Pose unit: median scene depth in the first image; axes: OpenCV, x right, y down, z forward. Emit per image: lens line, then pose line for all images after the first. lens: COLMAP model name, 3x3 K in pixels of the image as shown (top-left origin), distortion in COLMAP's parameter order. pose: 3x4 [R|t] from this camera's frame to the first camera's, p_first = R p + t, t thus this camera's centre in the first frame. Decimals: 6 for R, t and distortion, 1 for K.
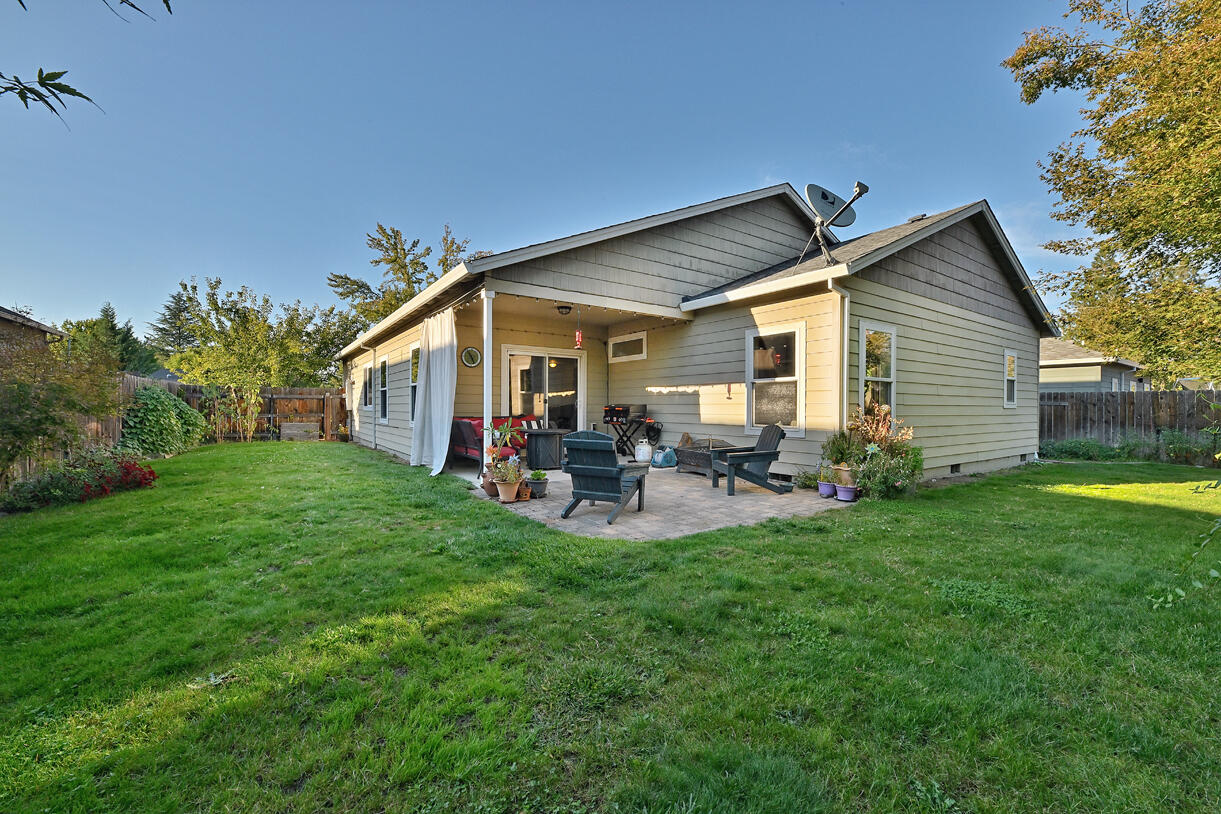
lens RADIAL K [[495.0, 0, 610.5], [0, 495.0, 407.0], [0, 0, 1]] dist [-0.000185, -0.000005]
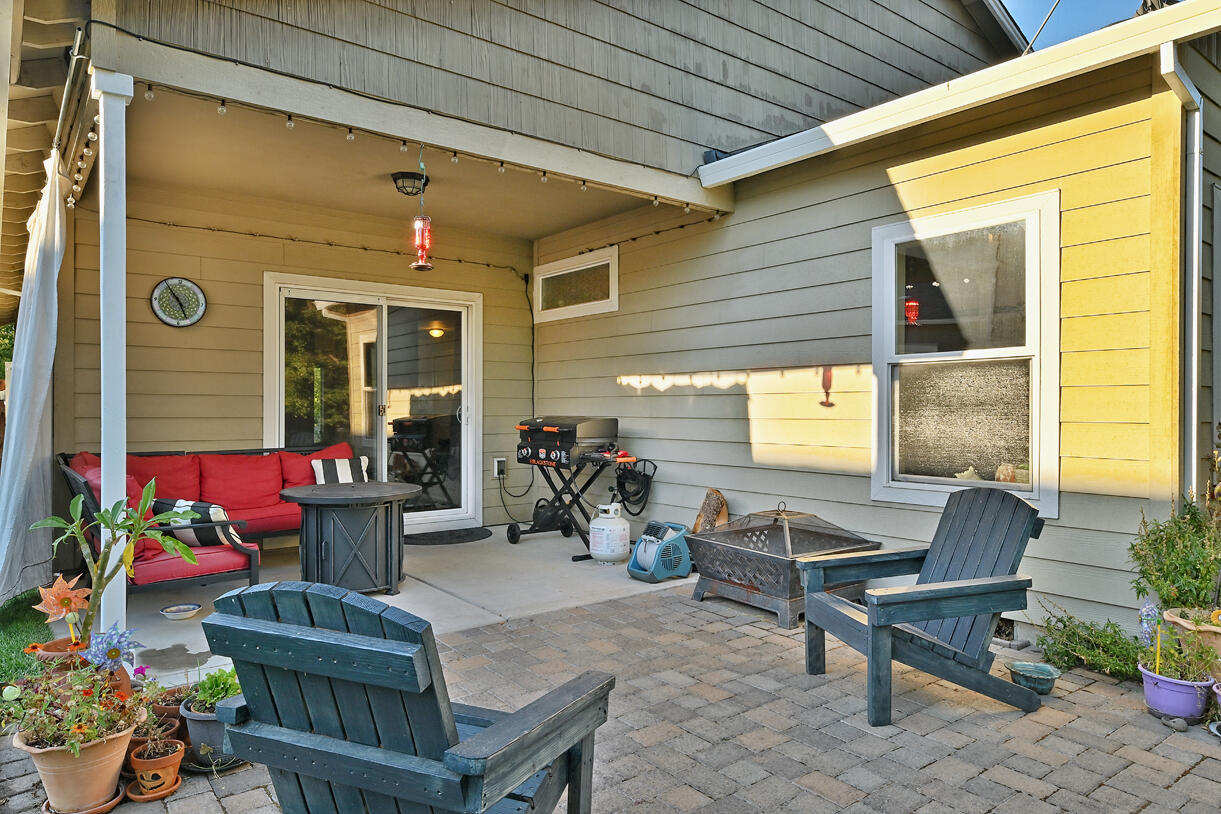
lens RADIAL K [[790.9, 0, 610.5], [0, 790.9, 407.0], [0, 0, 1]] dist [-0.003350, -0.000692]
pose [[0.998643, -0.003296, 0.051980, 0.035405], [0.003395, 0.999993, -0.001818, -0.014452], [-0.051973, 0.001992, 0.998646, 0.368700]]
